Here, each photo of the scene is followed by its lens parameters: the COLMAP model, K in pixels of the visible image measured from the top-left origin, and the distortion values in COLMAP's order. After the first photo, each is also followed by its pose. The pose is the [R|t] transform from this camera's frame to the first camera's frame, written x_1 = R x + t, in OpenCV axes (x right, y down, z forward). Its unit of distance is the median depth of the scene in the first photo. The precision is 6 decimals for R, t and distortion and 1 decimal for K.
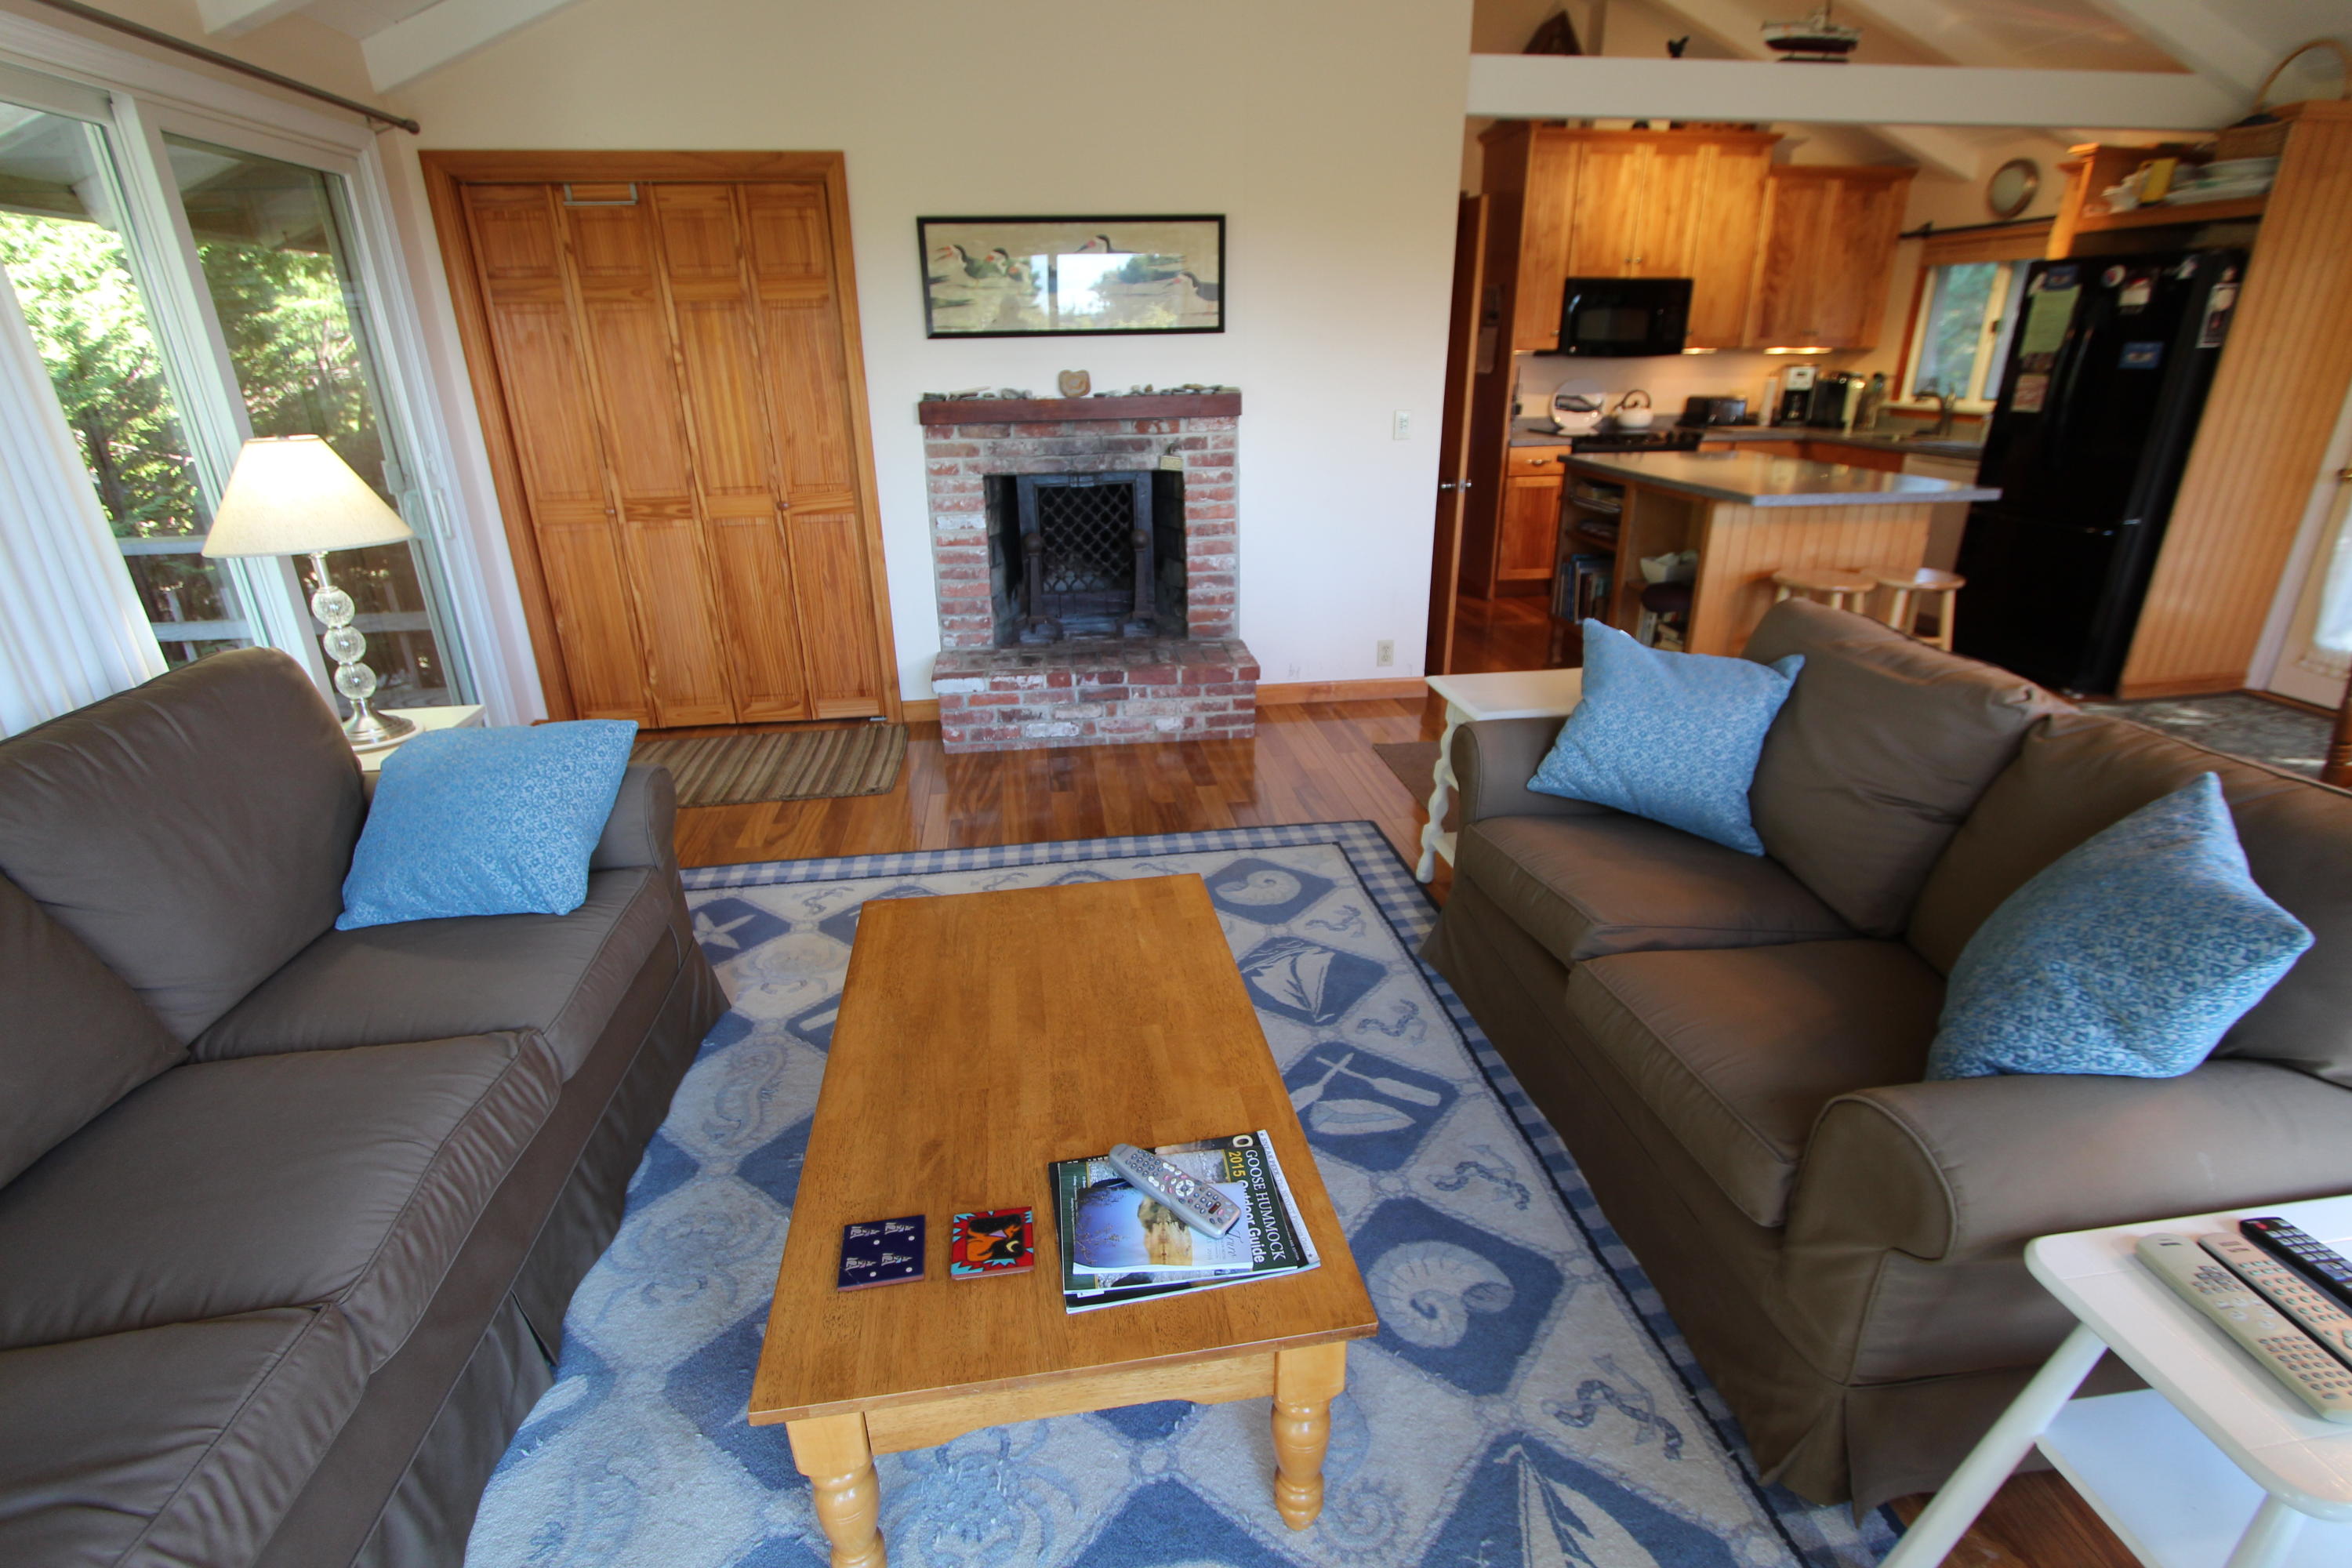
lens RADIAL K [[1093.8, 0, 1160.0], [0, 1093.8, 775.9], [0, 0, 1]] dist [-0.023222, 0.004610]
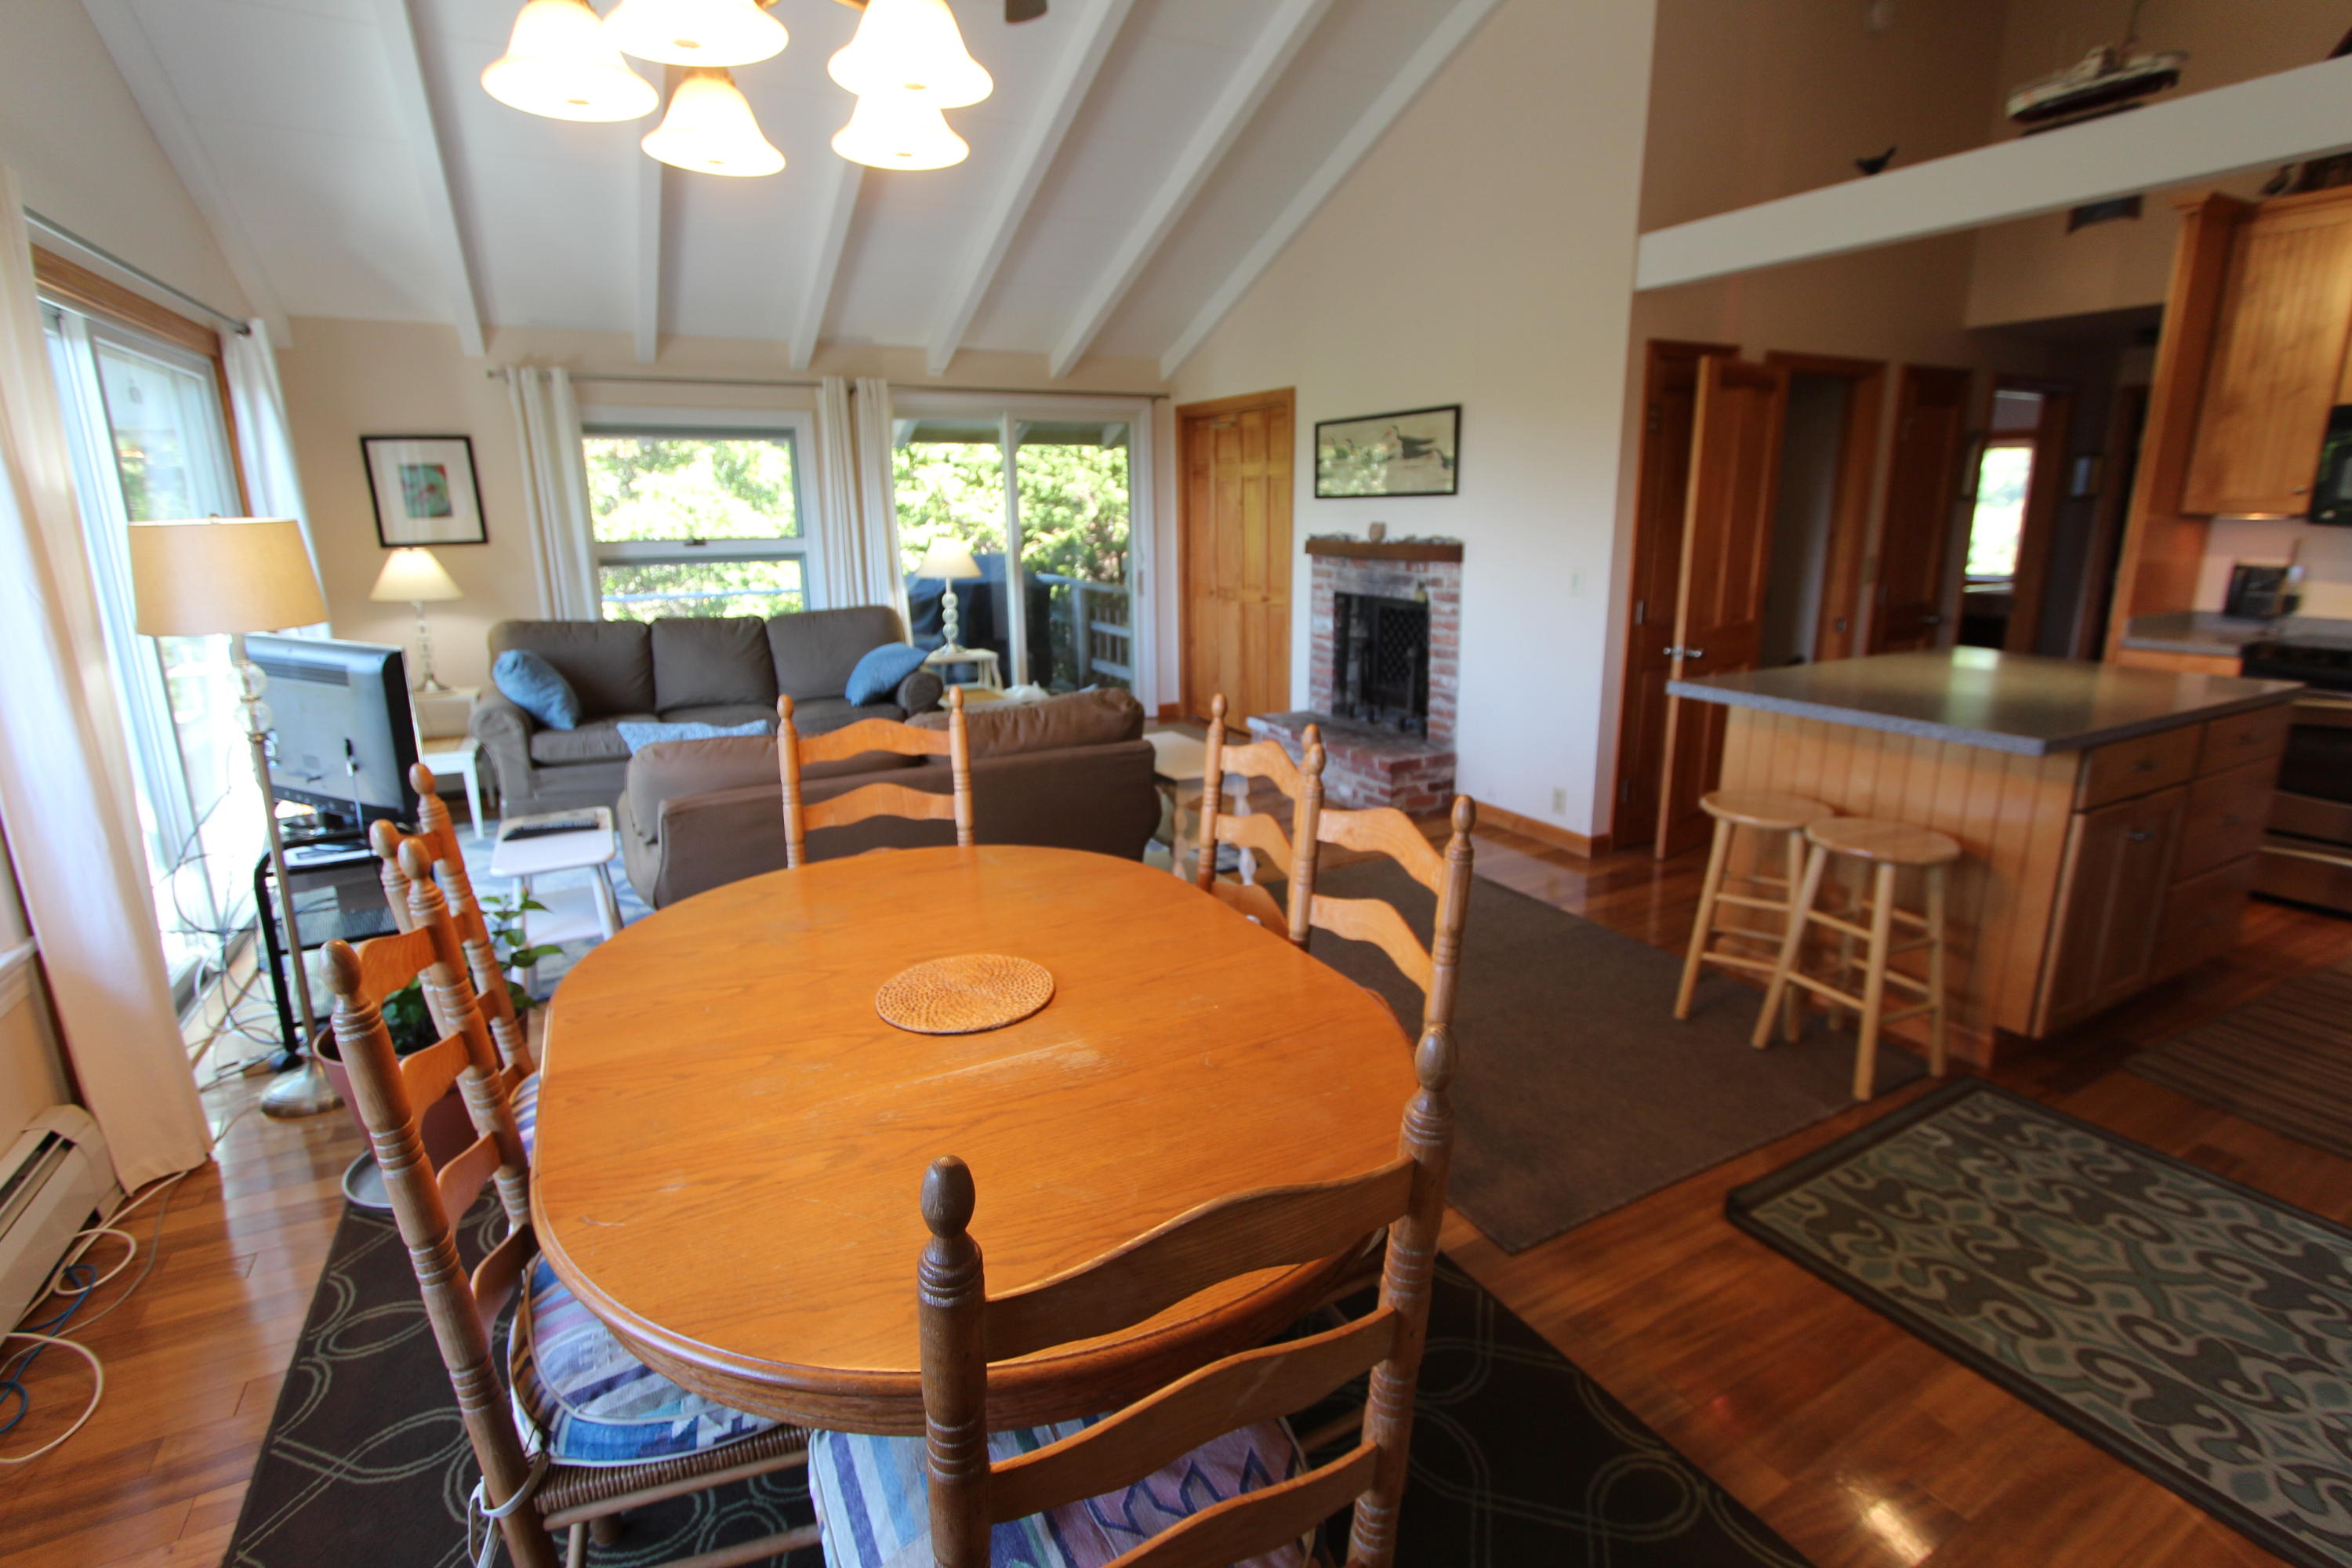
lens RADIAL K [[1093.8, 0, 1160.0], [0, 1093.8, 775.9], [0, 0, 1]] dist [-0.023222, 0.004610]
pose [[0.335637, 0.235901, -0.911975, 1.107556], [-0.341670, 0.932694, 0.115515, -0.138919], [0.877844, 0.272824, 0.393647, 0.307793]]
